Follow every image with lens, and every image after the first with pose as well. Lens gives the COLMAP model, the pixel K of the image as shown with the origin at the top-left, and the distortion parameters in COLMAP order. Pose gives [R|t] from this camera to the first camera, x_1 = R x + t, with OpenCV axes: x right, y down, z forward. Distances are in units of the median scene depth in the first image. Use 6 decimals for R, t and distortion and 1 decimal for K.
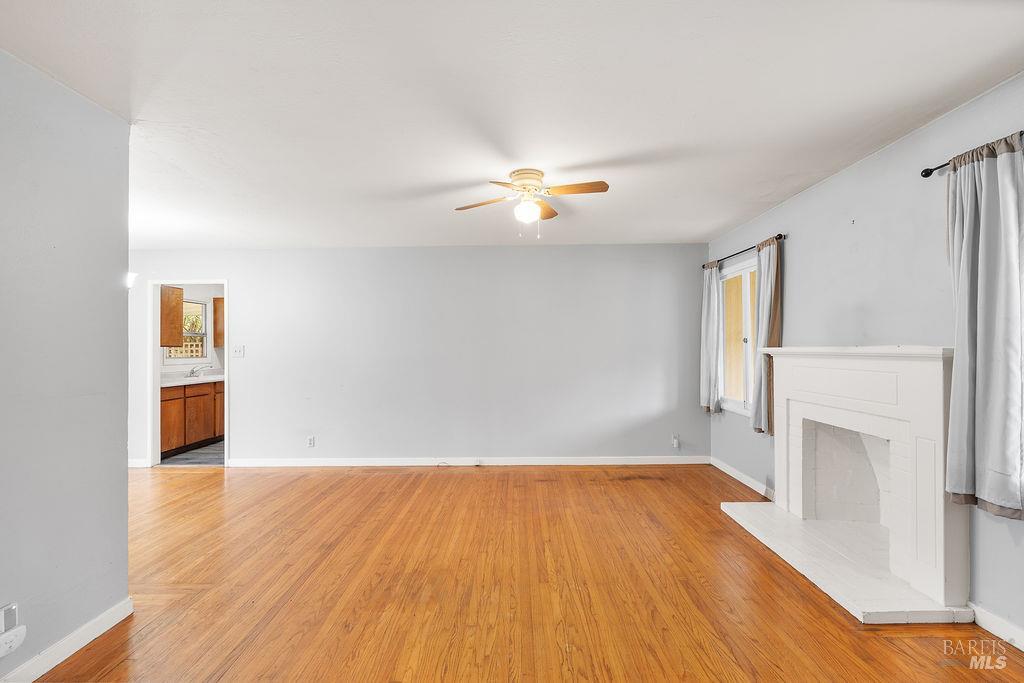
lens RADIAL K [[467.2, 0, 512.0], [0, 467.2, 341.5], [0, 0, 1]] dist [-0.001795, 0.000032]
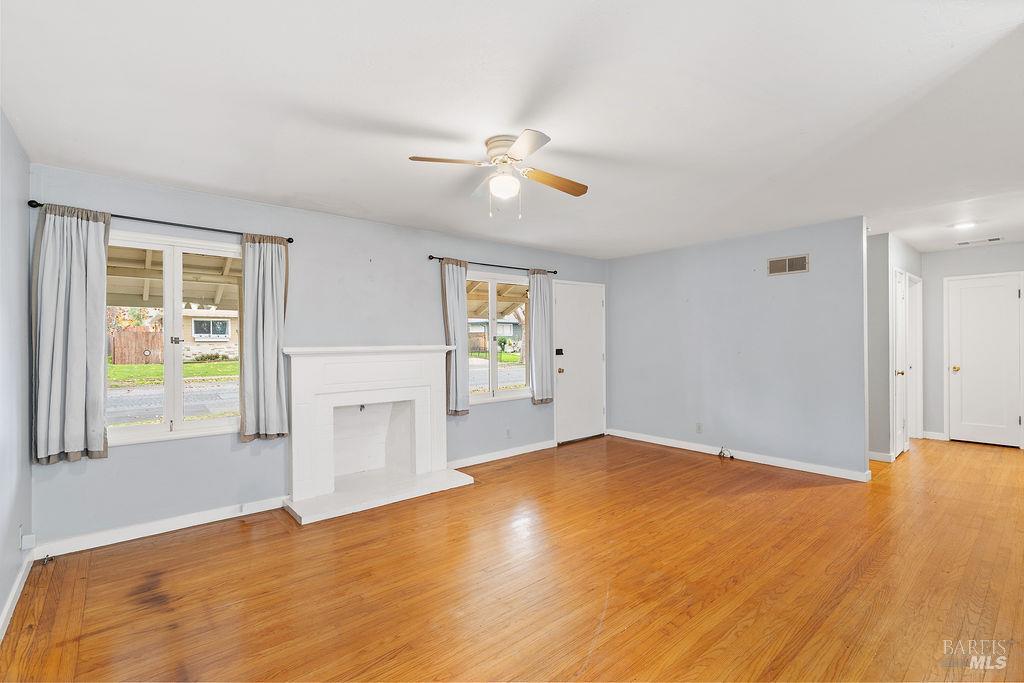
lens RADIAL K [[467.2, 0, 512.0], [0, 467.2, 341.5], [0, 0, 1]] dist [-0.001795, 0.000032]
pose [[-0.660693, 0.015888, 0.750488, -0.659046], [0.005152, 0.999848, -0.016631, 0.022942], [-0.750639, -0.007121, -0.660675, 1.661743]]
